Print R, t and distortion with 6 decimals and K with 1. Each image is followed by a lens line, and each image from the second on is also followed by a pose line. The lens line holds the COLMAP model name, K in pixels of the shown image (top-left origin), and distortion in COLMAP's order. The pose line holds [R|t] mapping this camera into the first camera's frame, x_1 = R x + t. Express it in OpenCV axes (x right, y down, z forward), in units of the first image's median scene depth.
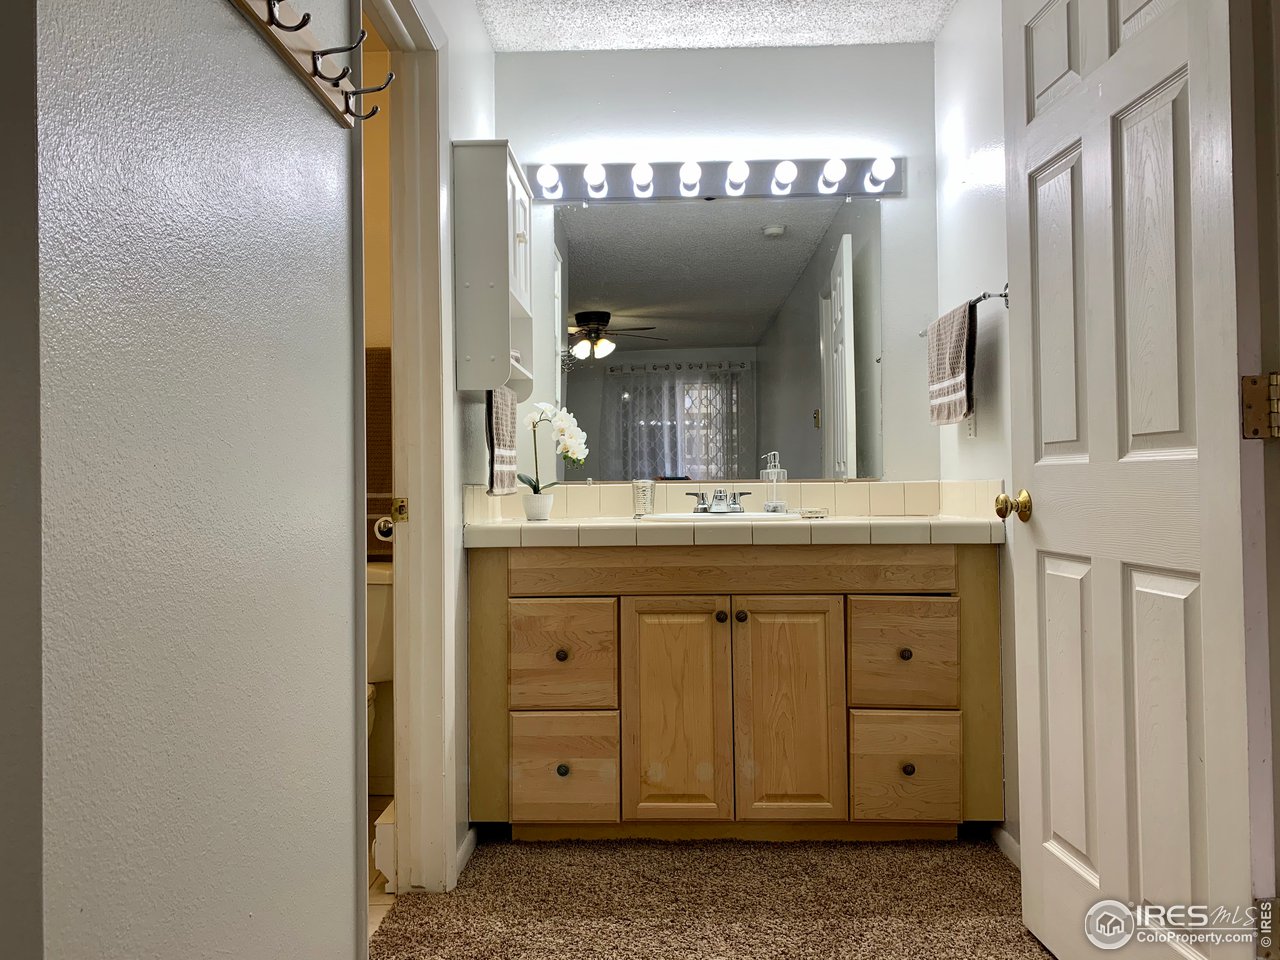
lens RADIAL K [[942.9, 0, 640.0], [0, 942.9, 480.0], [0, 0, 1]] dist [0.119897, -0.001407]
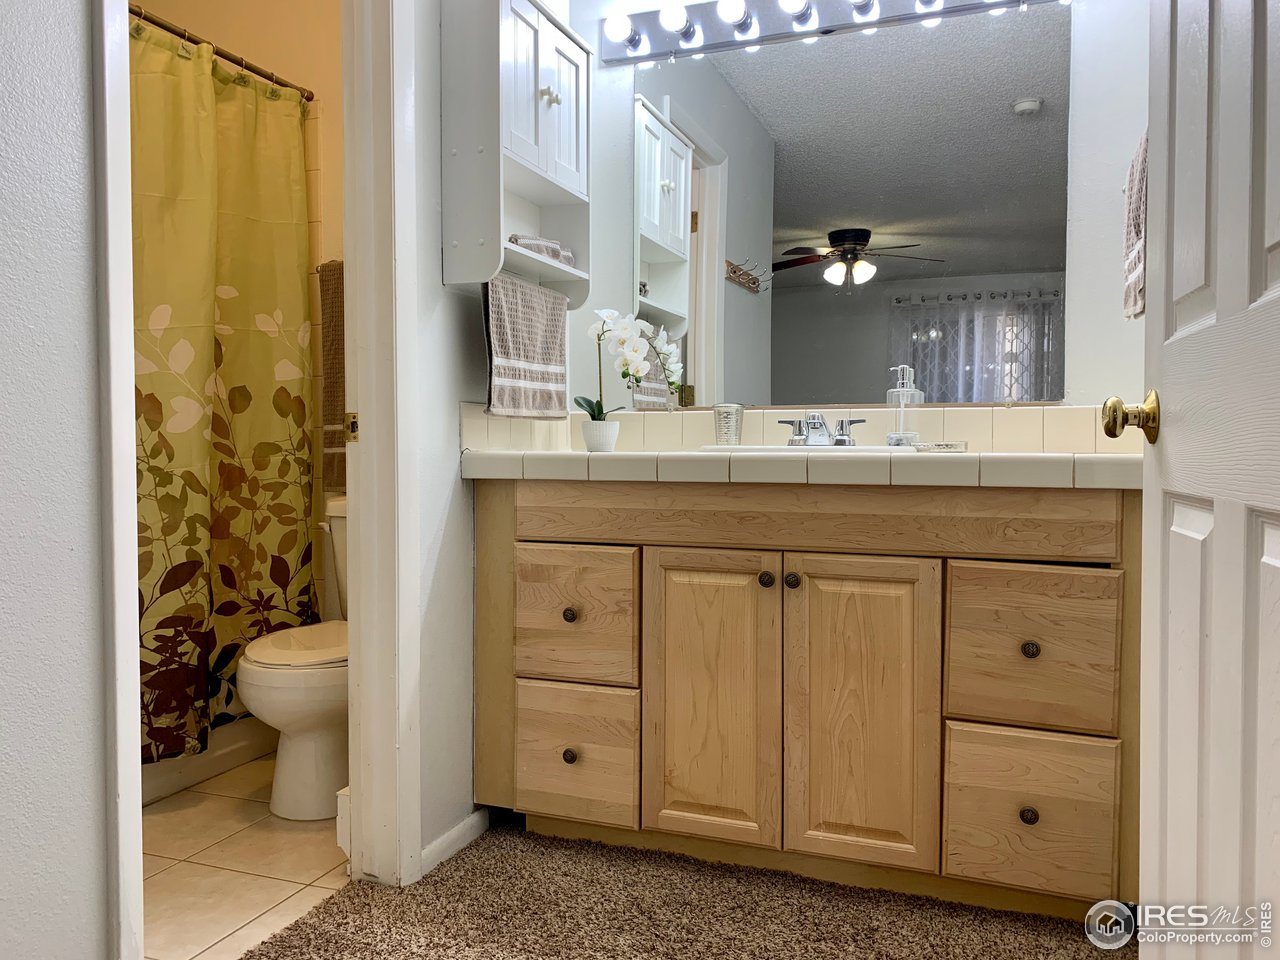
lens RADIAL K [[985.1, 0, 640.0], [0, 985.1, 480.0], [0, 0, 1]] dist [0.100701, -0.005951]
pose [[0.944735, 0.024799, -0.326896, 0.241413], [-0.009993, 0.998850, 0.046895, 0.030798], [0.327683, -0.041037, 0.943896, 0.235712]]
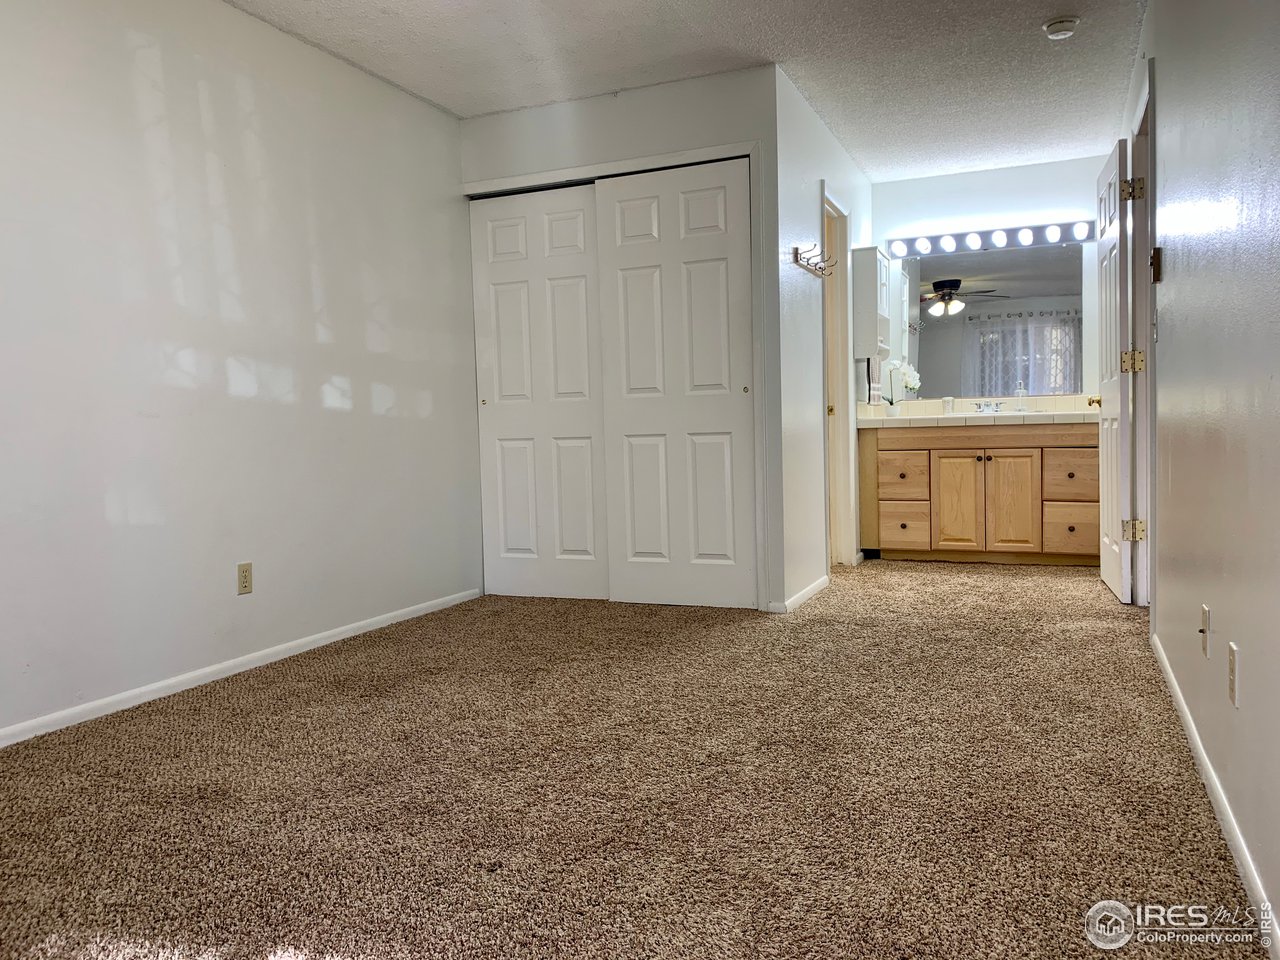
lens RADIAL K [[904.2, 0, 636.2], [0, 904.2, 455.2], [0, 0, 1]] dist [0.003576, -0.003314]
pose [[0.917734, -0.000511, -0.397196, 0.186562], [0.016627, 0.999172, 0.037131, 0.047060], [0.396848, -0.040680, 0.916982, -1.186764]]
